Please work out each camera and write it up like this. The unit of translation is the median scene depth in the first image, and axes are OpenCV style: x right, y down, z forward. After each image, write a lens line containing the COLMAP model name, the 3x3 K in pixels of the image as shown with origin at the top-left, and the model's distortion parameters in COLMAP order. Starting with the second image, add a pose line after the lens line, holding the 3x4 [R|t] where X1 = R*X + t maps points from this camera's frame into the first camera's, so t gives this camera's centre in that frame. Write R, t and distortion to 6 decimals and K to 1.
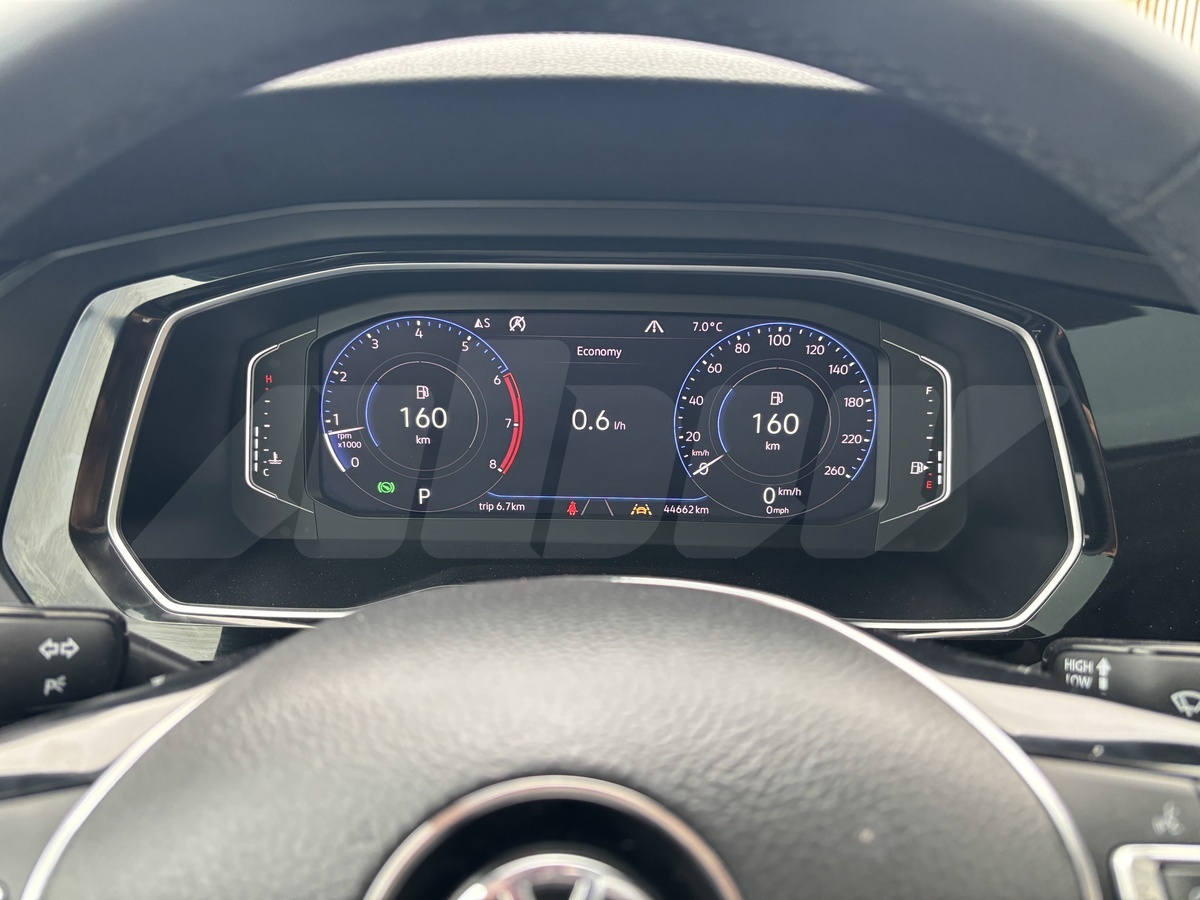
lens RADIAL K [[931.6, 0, 600.0], [0, 931.6, 450.0], [0, 0, 1]] dist [0.015734, -0.006134]
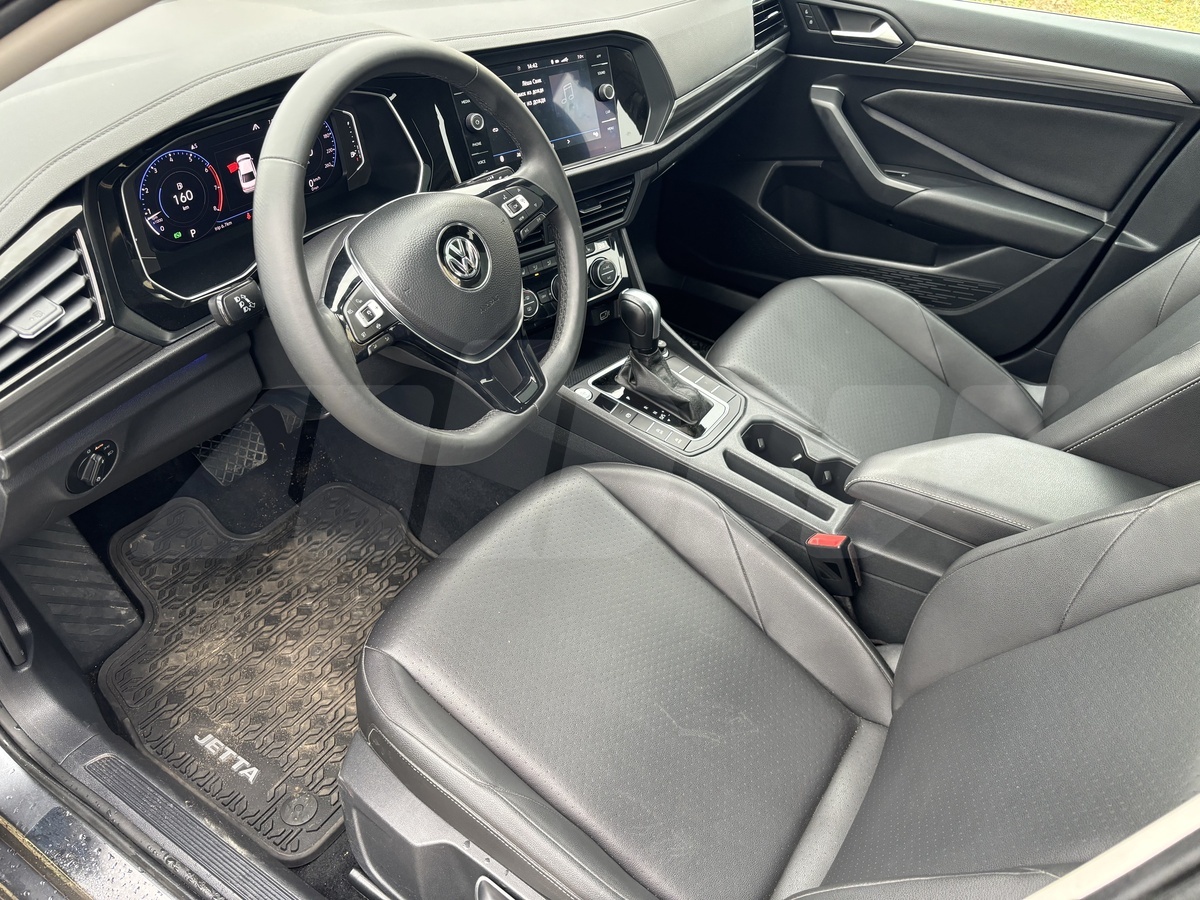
lens RADIAL K [[931.6, 0, 600.0], [0, 931.6, 450.0], [0, 0, 1]] dist [0.015734, -0.006134]
pose [[0.537144, -0.509302, 0.672375, -1.452366], [0.252790, 0.857694, 0.447726, -0.263608], [-0.804719, -0.070524, 0.589452, -1.145519]]
